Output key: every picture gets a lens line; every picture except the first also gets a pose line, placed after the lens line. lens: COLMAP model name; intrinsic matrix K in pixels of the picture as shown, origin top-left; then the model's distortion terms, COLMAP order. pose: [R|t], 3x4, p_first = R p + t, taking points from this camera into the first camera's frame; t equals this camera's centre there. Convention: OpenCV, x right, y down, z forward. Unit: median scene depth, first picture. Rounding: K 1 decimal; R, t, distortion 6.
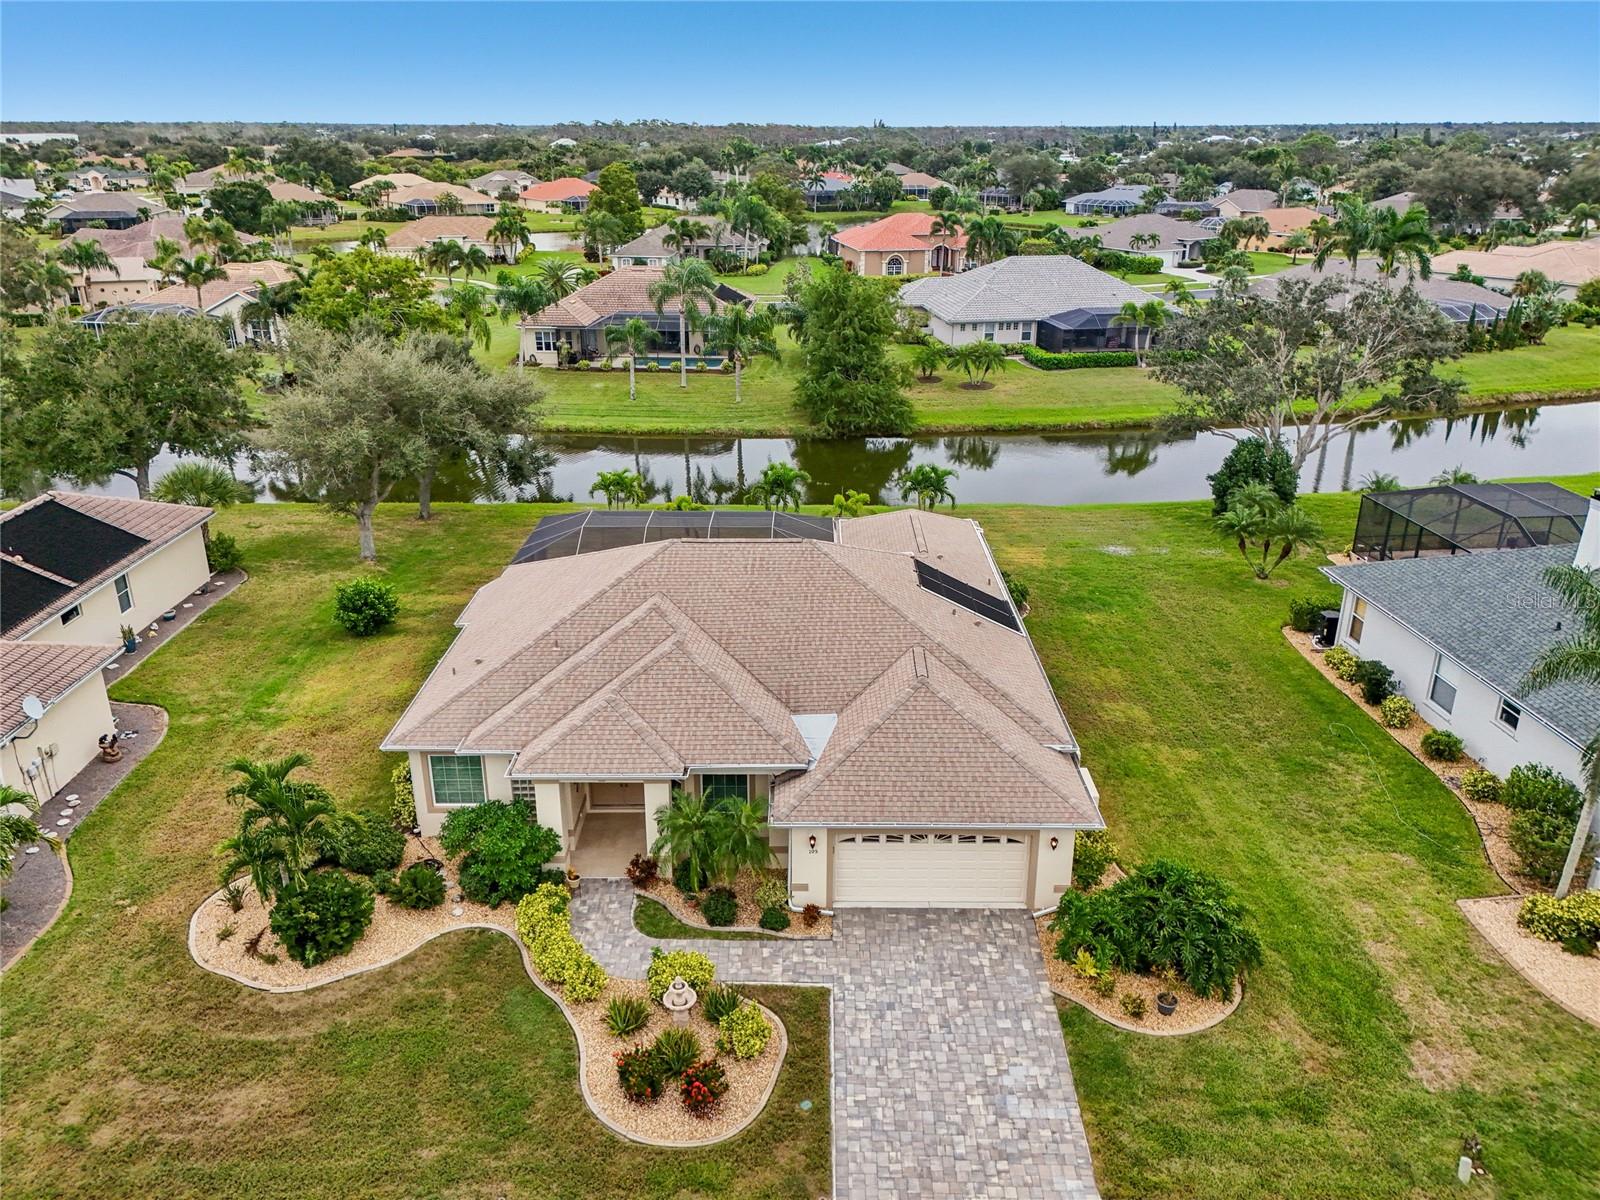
lens RADIAL K [[1175.1, 0, 805.8], [0, 1175.1, 599.7], [0, 0, 1]] dist [0.069927, -0.073979]
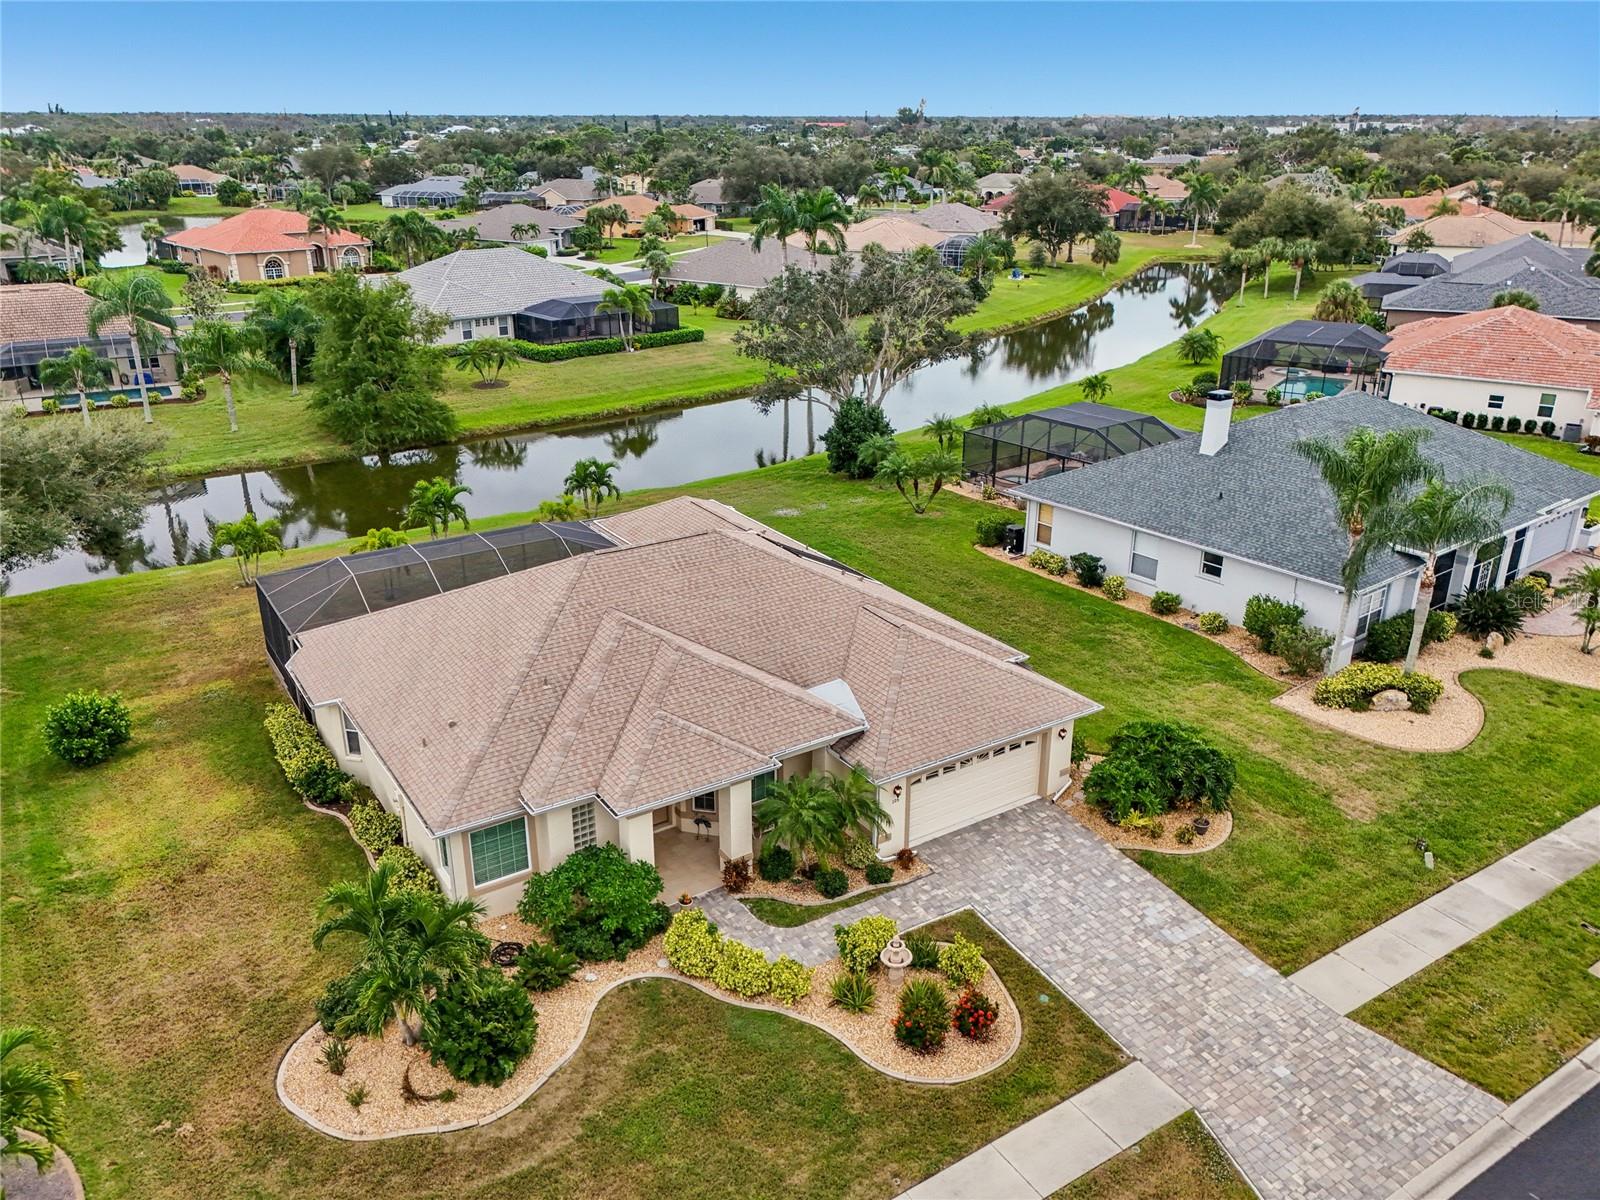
lens RADIAL K [[1205.1, 0, 800.0], [0, 1205.1, 600.0], [0, 0, 1]] dist [0.073763, -0.088804]
pose [[0.837374, -0.201291, 0.508219, -0.559941], [0.201690, 0.977904, 0.055002, -0.039307], [-0.508061, 0.056445, 0.859470, 0.091959]]
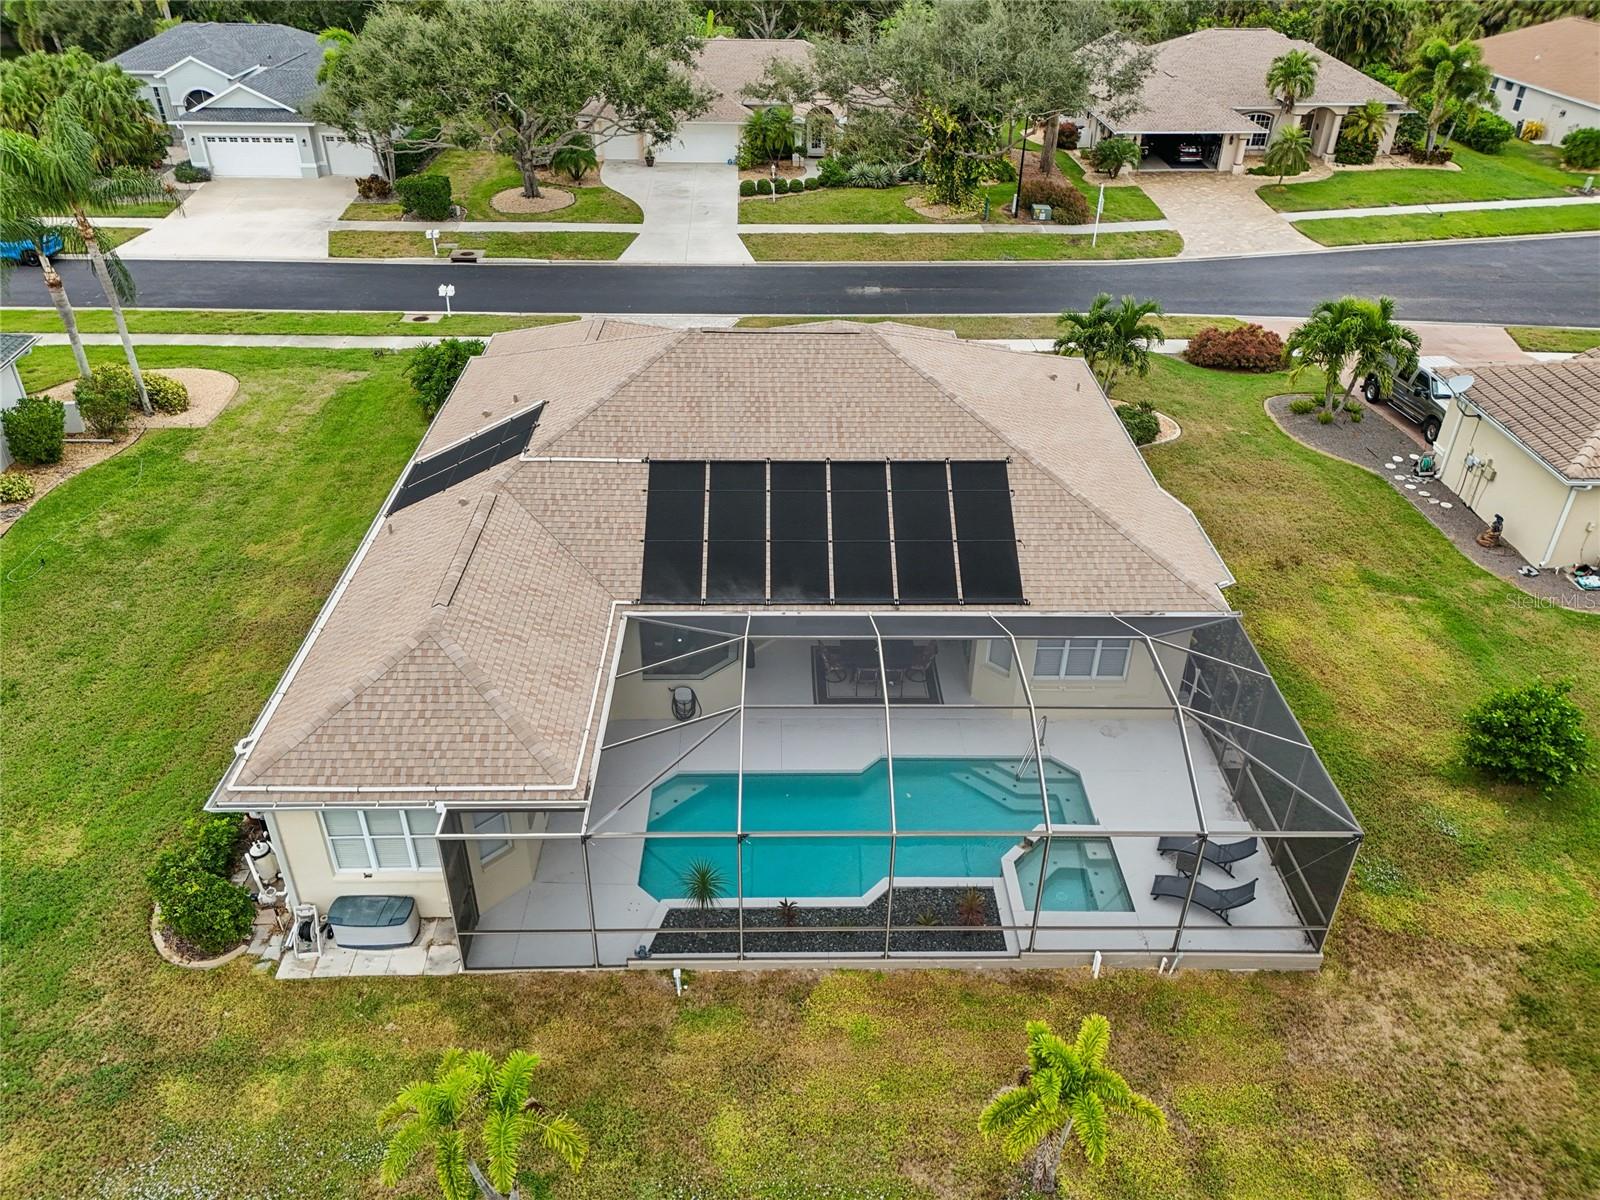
lens RADIAL K [[1175.1, 0, 805.8], [0, 1175.1, 599.7], [0, 0, 1]] dist [0.069927, -0.073979]
pose [[-0.999755, 0.000338, -0.022151, -0.064788], [-0.017722, 0.587792, 0.808818, -0.674007], [0.013294, 0.809012, -0.587642, 1.892746]]
